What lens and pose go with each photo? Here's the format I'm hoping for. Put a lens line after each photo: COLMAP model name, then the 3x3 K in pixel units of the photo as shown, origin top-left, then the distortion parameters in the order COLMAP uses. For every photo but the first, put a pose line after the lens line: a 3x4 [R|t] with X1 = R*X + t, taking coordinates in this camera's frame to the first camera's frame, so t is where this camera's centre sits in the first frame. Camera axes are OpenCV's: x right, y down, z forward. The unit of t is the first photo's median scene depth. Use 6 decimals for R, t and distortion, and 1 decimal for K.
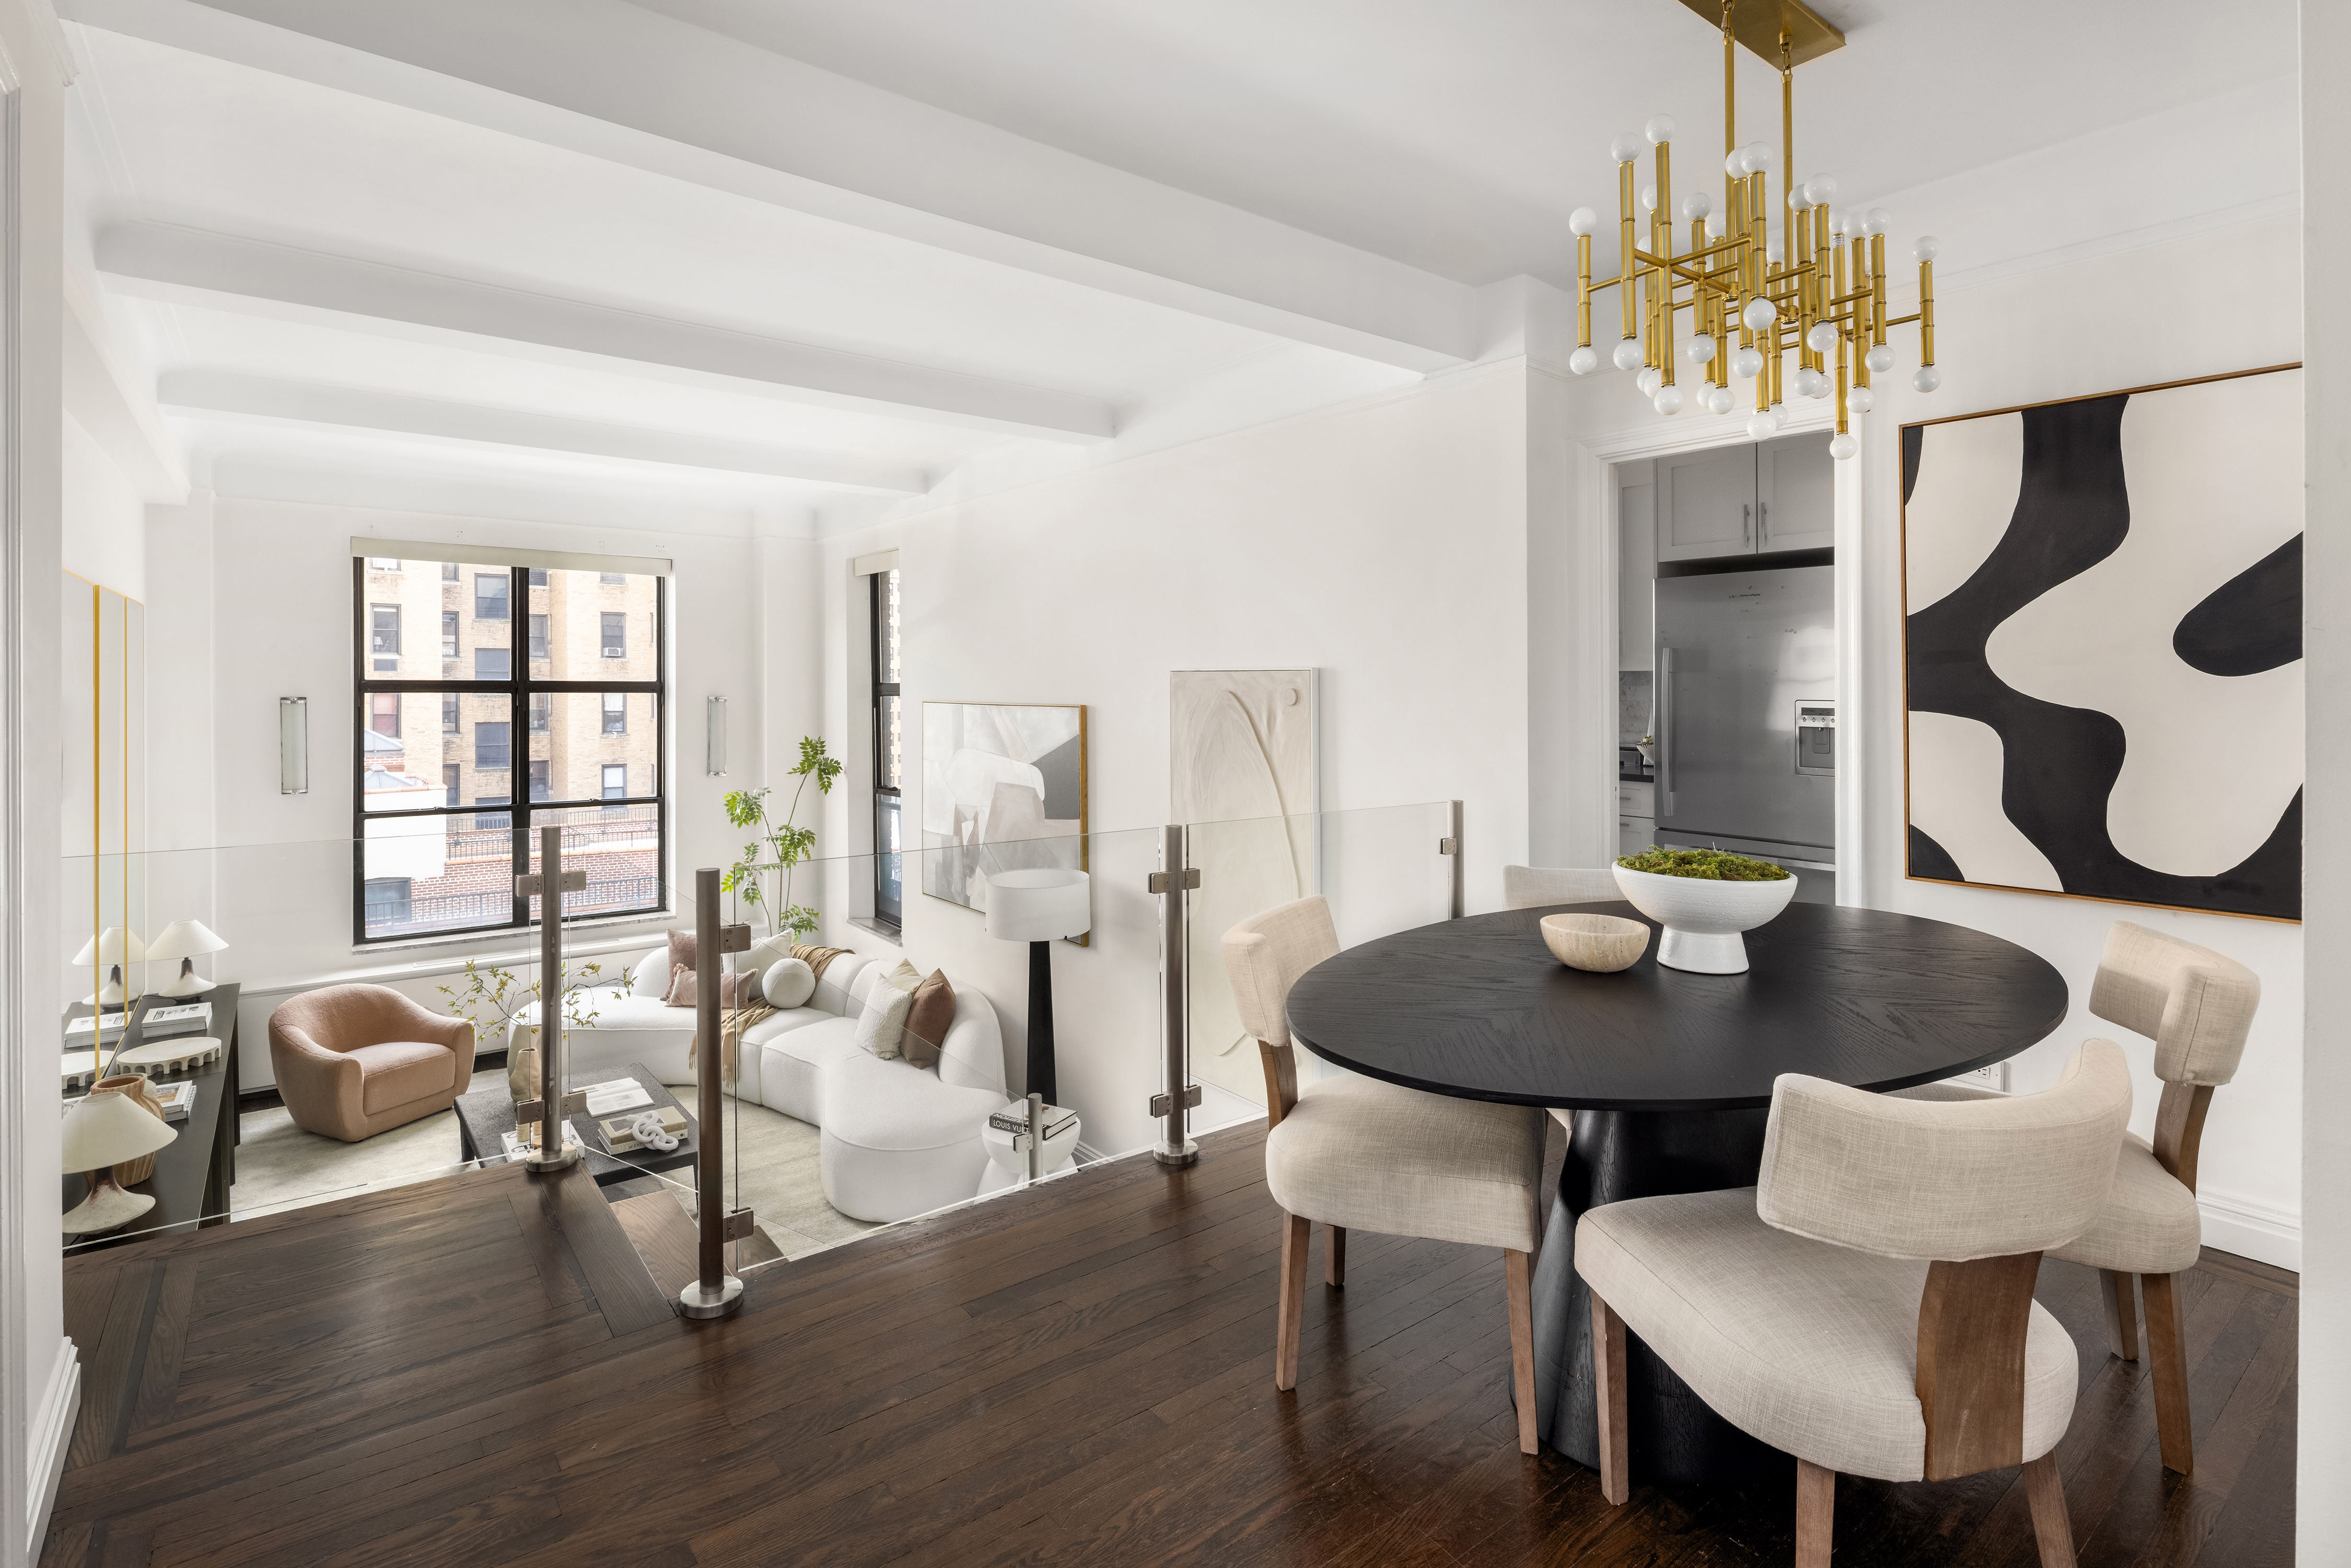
lens RADIAL K [[1140.5, 0, 1186.8], [0, 1140.5, 690.5], [0, 0, 1]] dist [-0.001612, -0.000764]
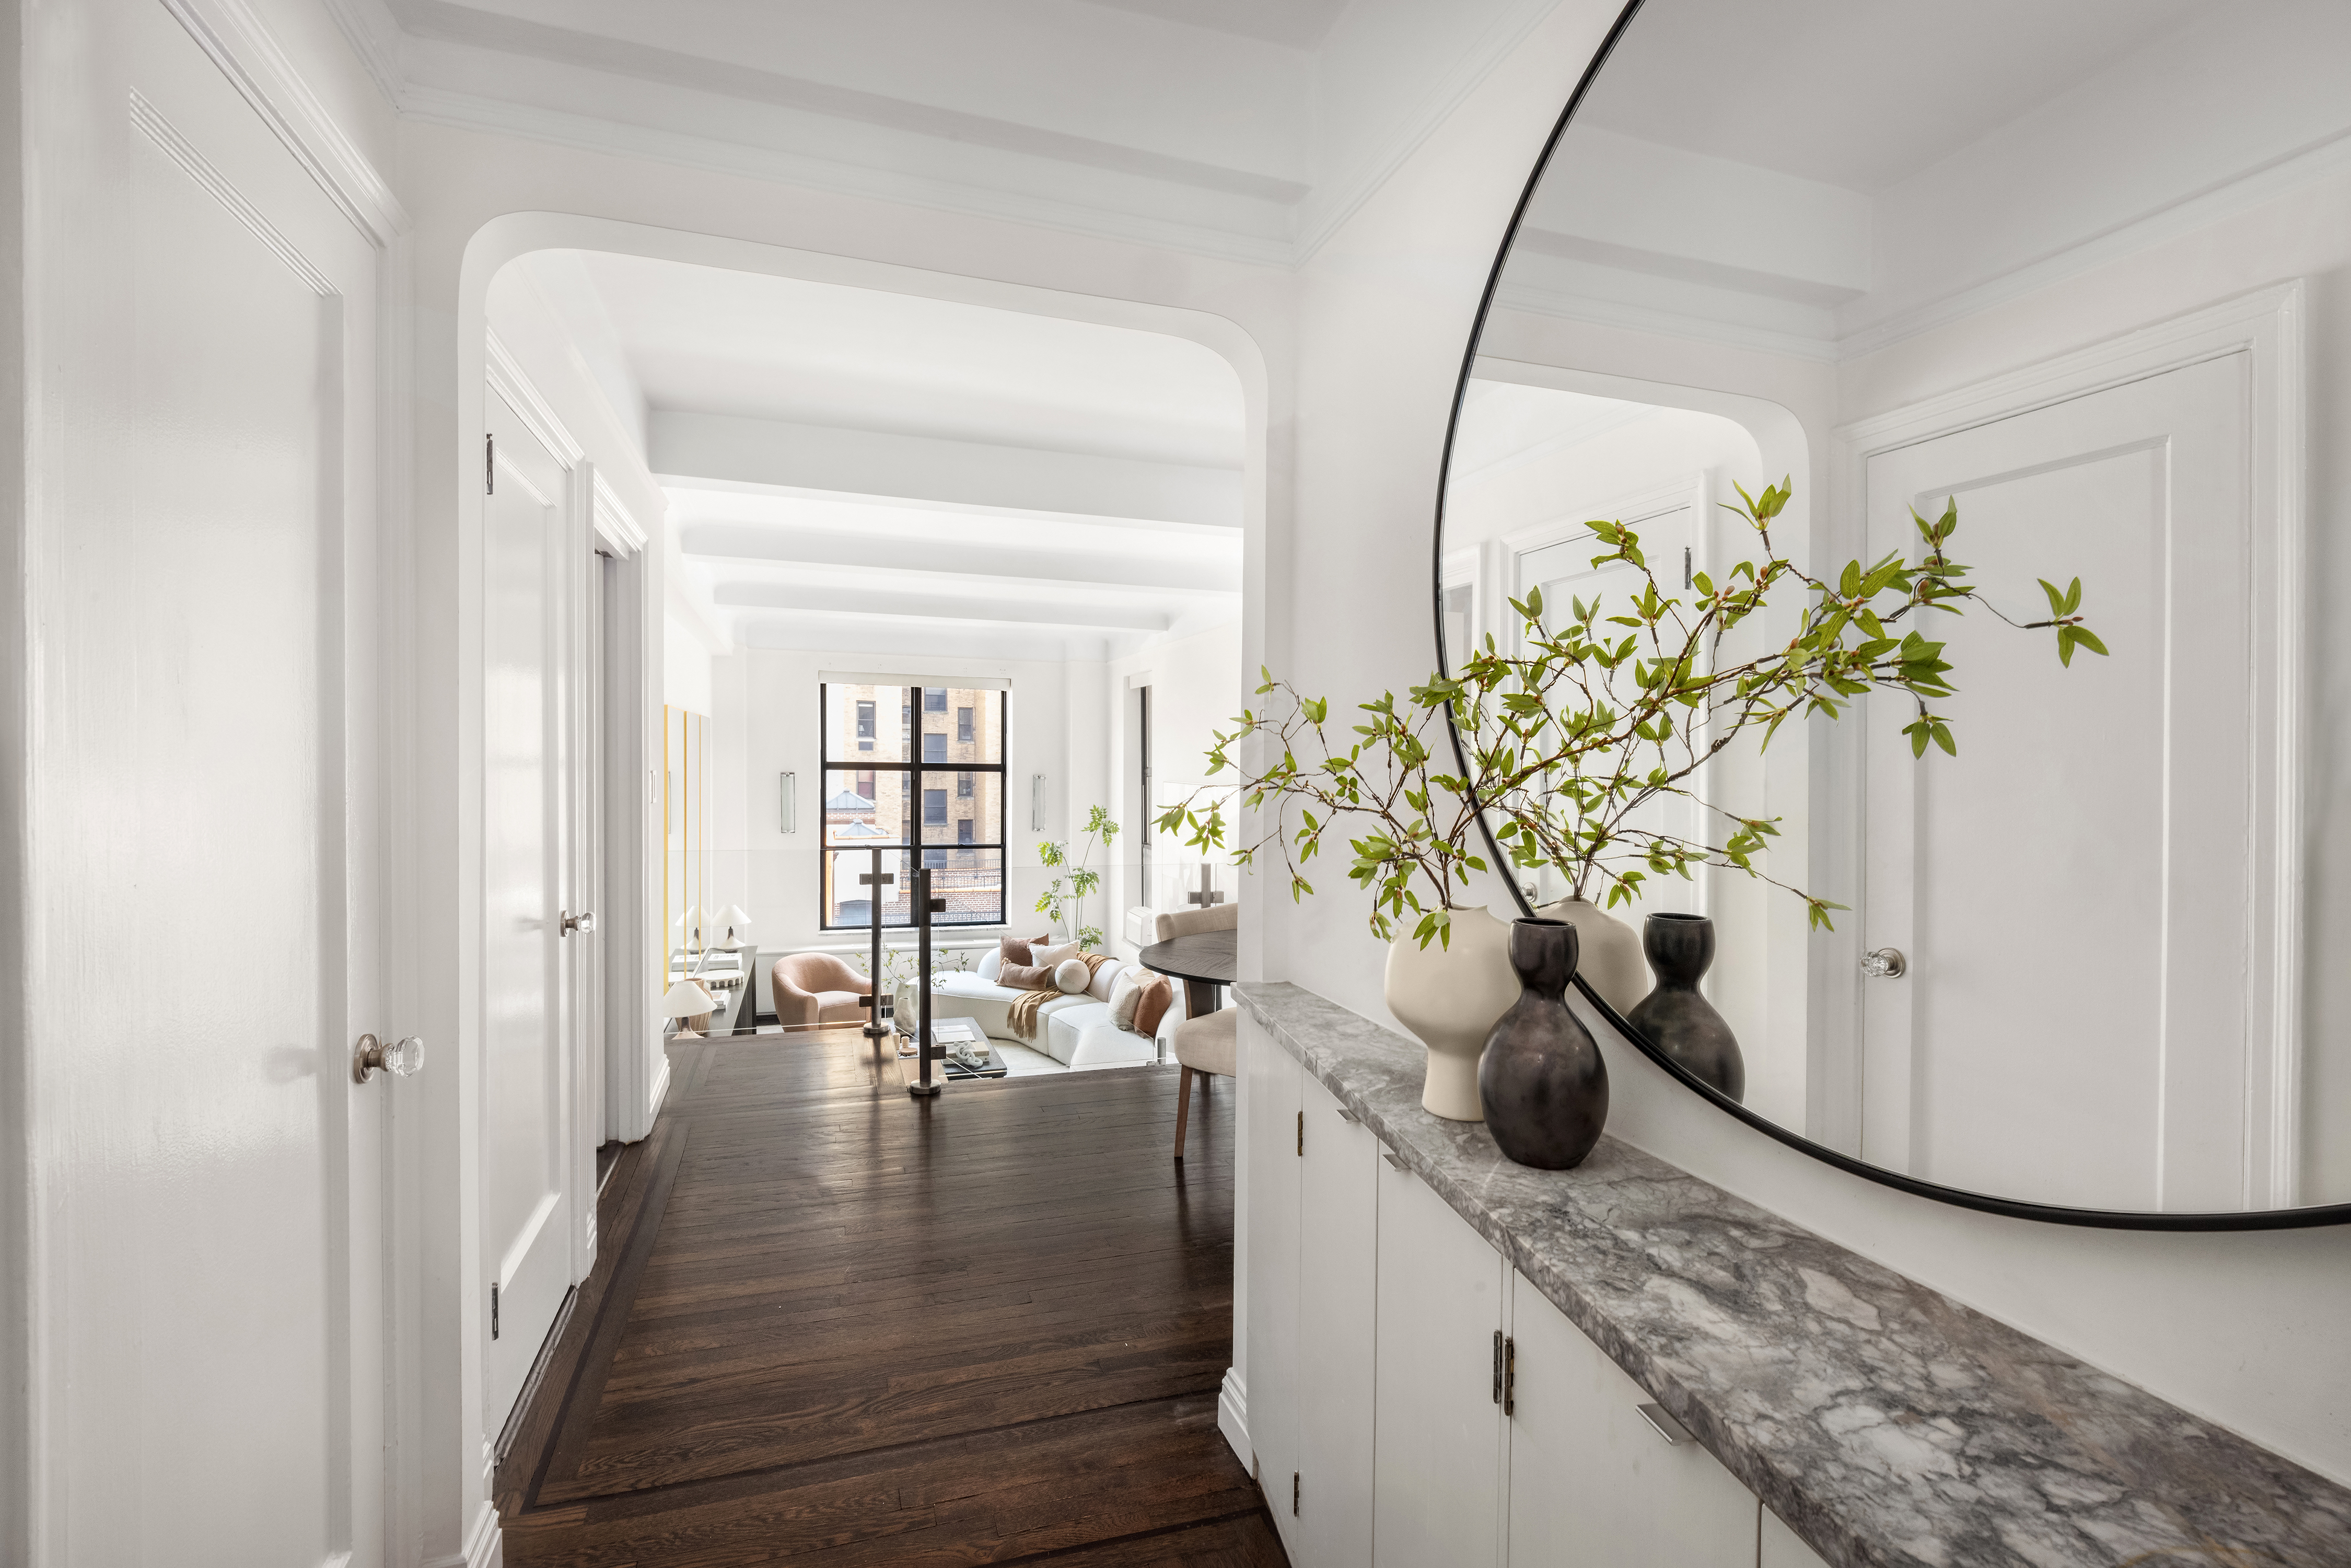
lens RADIAL K [[1073.4, 0, 1175.5], [0, 1073.4, 784.0], [0, 0, 1]] dist [0.023399, 0.000043]
pose [[0.939823, 0.018307, -0.341170, 0.250819], [-0.013381, 0.999770, 0.016784, -0.010397], [0.341399, -0.011209, 0.939852, -0.242370]]
